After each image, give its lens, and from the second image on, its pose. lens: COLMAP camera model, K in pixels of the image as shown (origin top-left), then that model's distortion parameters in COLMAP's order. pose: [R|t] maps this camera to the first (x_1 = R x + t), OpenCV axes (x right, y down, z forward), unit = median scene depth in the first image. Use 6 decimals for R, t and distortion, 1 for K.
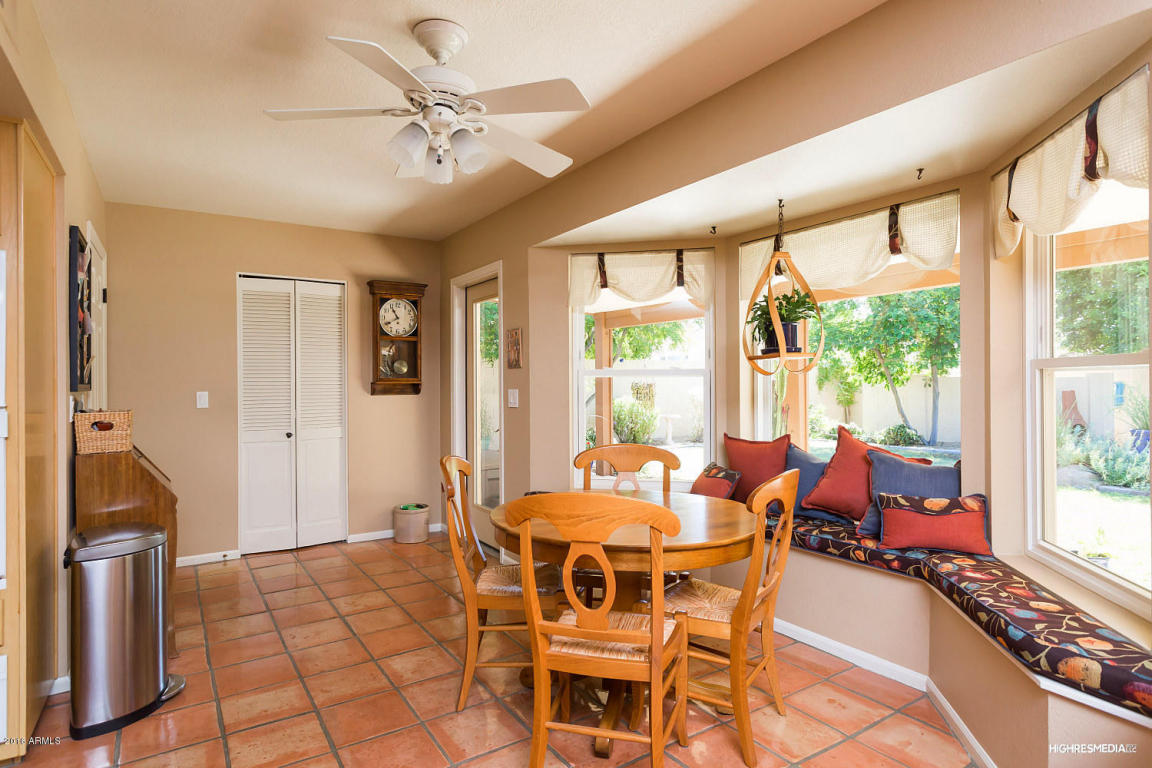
lens RADIAL K [[618.1, 0, 575.6], [0, 618.1, 376.0], [0, 0, 1]] dist [0.002629, 0.000595]
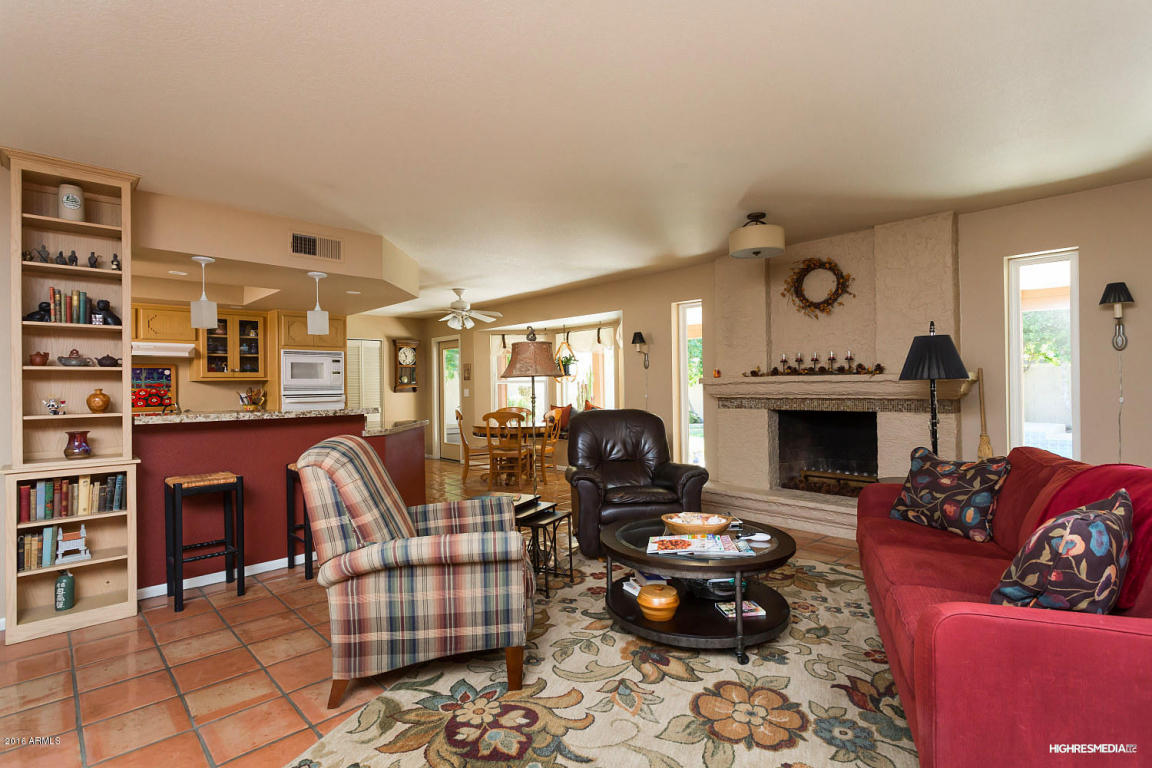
lens RADIAL K [[563.9, 0, 577.5], [0, 563.9, 379.6], [0, 0, 1]] dist [0.001694, 0.000225]
pose [[0.983205, -0.005192, 0.182430, -0.110214], [0.005573, 0.999983, -0.001578, -0.014093], [-0.182419, 0.002569, 0.983218, -1.780995]]
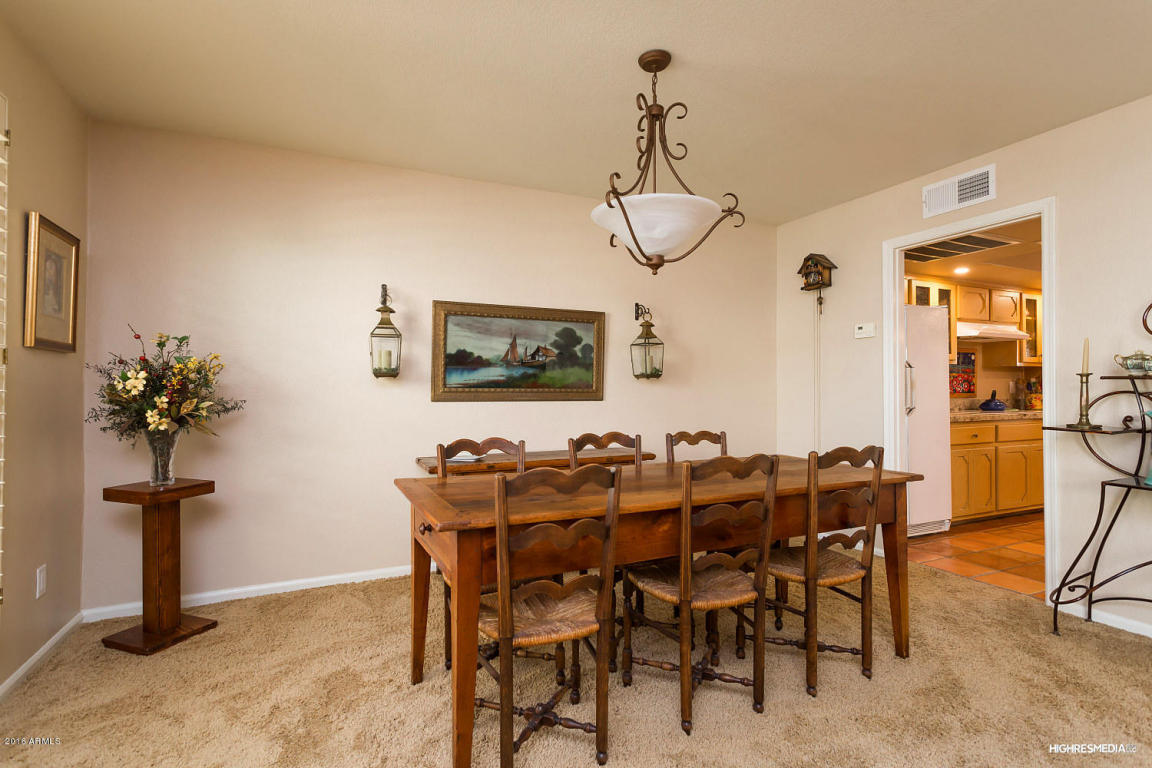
lens RADIAL K [[563.9, 0, 577.5], [0, 563.9, 379.6], [0, 0, 1]] dist [0.001694, 0.000225]
pose [[0.989123, 0.001025, -0.147086, -2.308003], [-0.002702, 0.999934, -0.011201, 0.050834], [0.147064, 0.011476, 0.989060, -1.608542]]
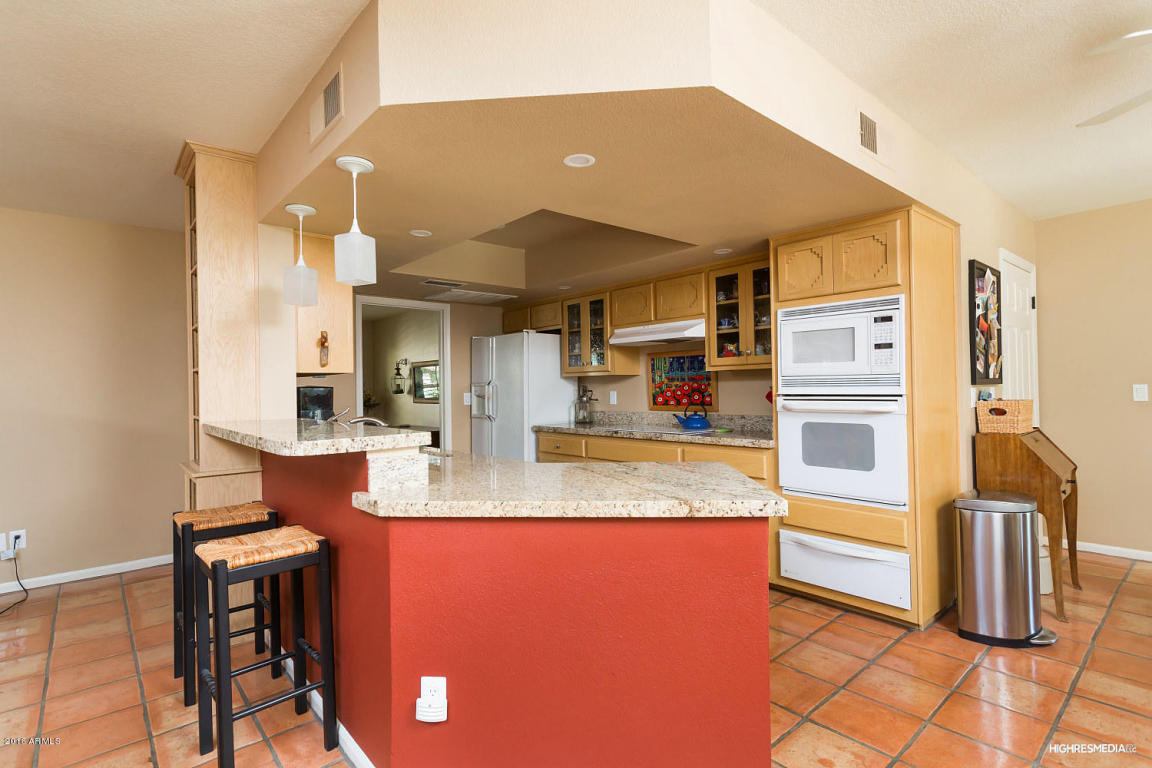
lens RADIAL K [[563.9, 0, 577.5], [0, 563.9, 379.6], [0, 0, 1]] dist [0.001694, 0.000225]
pose [[0.132094, -0.007952, -0.991205, 0.261640], [0.024314, 0.999693, -0.004780, -0.000385], [0.990939, -0.023469, 0.132247, 0.000055]]
